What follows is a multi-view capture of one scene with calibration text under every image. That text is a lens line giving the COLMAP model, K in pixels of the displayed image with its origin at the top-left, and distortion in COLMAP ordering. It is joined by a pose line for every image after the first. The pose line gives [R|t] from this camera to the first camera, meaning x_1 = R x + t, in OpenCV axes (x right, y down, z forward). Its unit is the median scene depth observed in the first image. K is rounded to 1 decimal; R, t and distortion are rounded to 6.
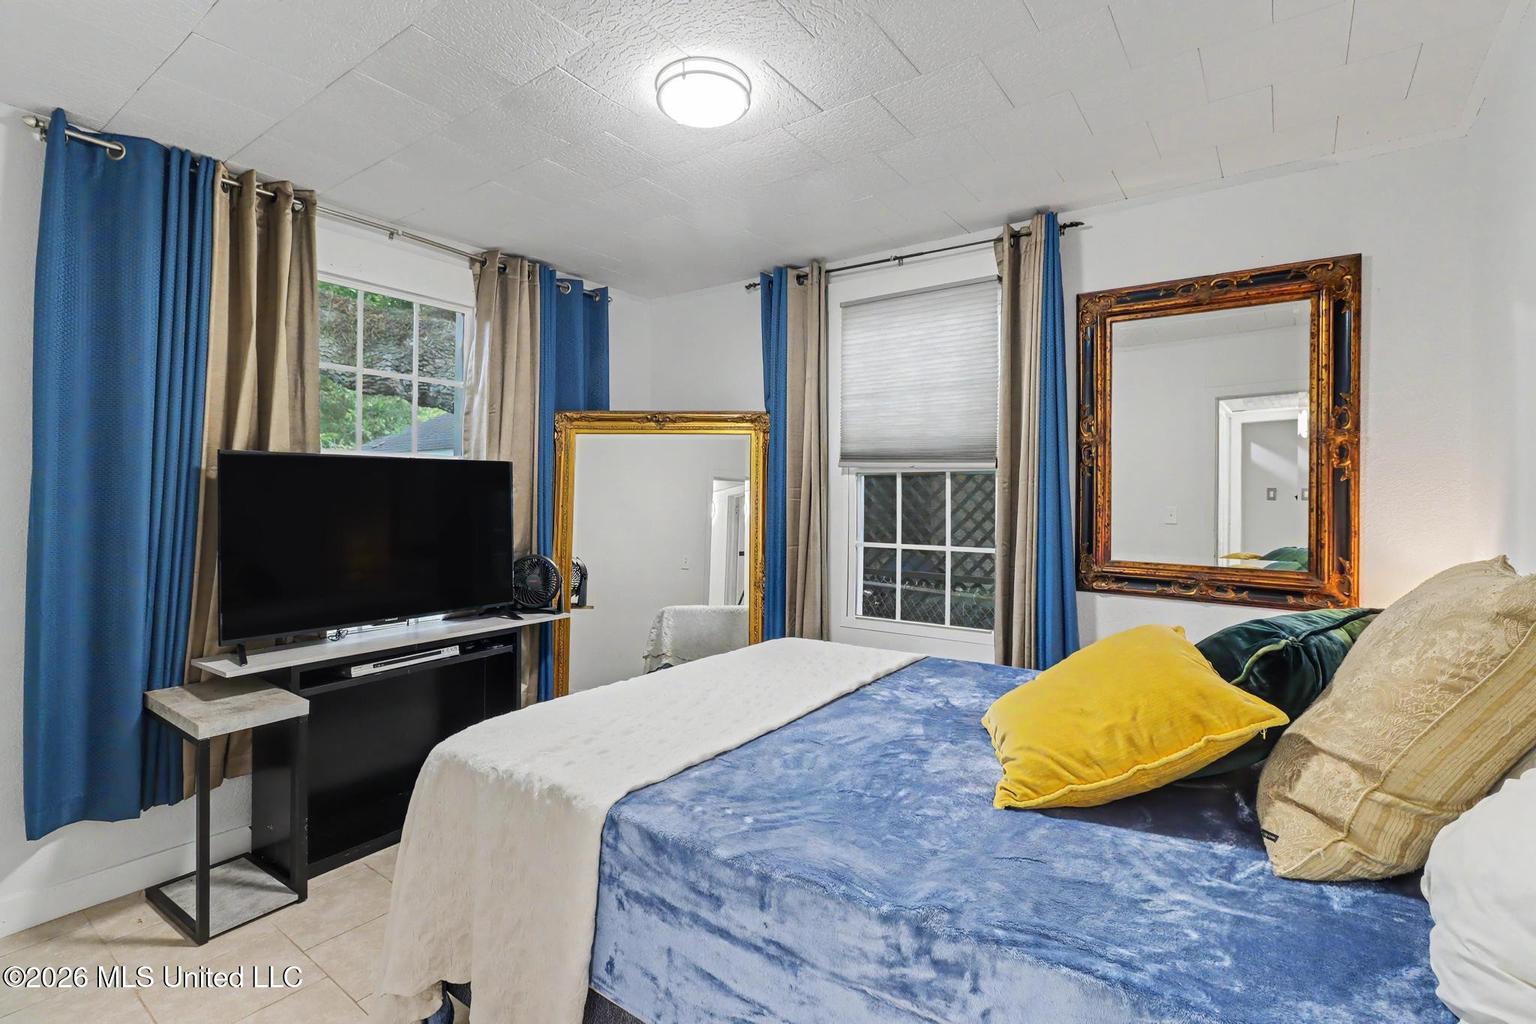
lens RADIAL K [[726.5, 0, 767.2], [0, 726.5, 510.0], [0, 0, 1]] dist [0.000114, 0.000559]
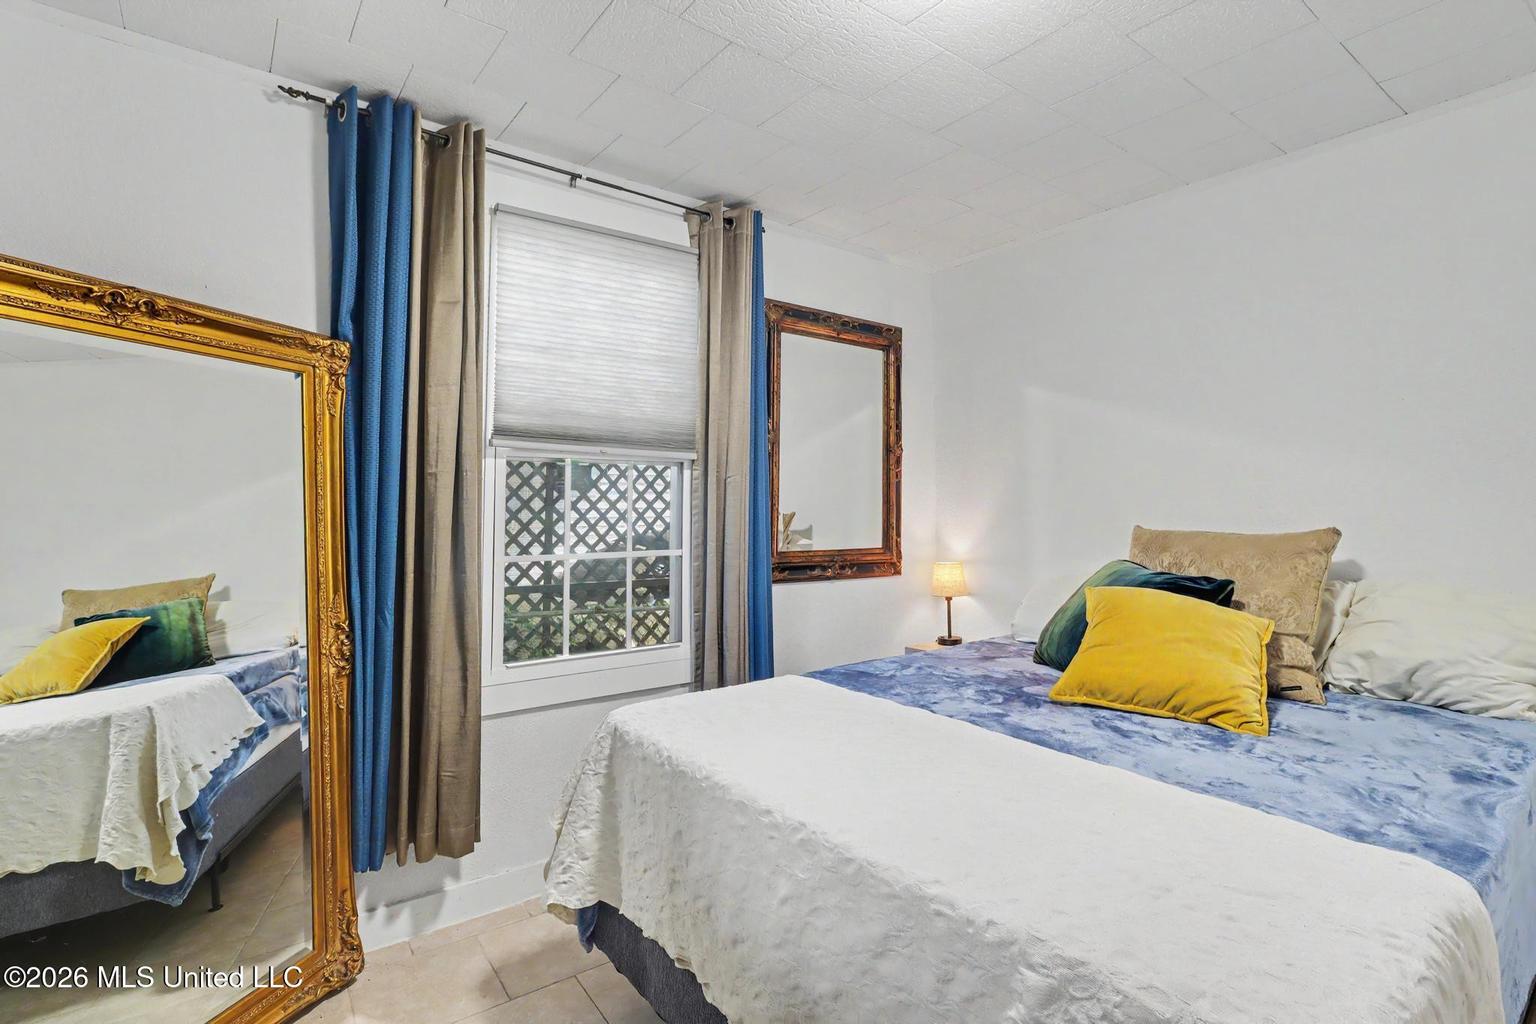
lens RADIAL K [[726.5, 0, 765.9], [0, 726.5, 510.8], [0, 0, 1]] dist [0.000114, 0.000559]
pose [[0.309548, -0.003355, 0.950878, -0.511224], [0.032089, 0.999461, -0.006920, 0.013856], [-0.950342, 0.032655, 0.309489, 0.629545]]
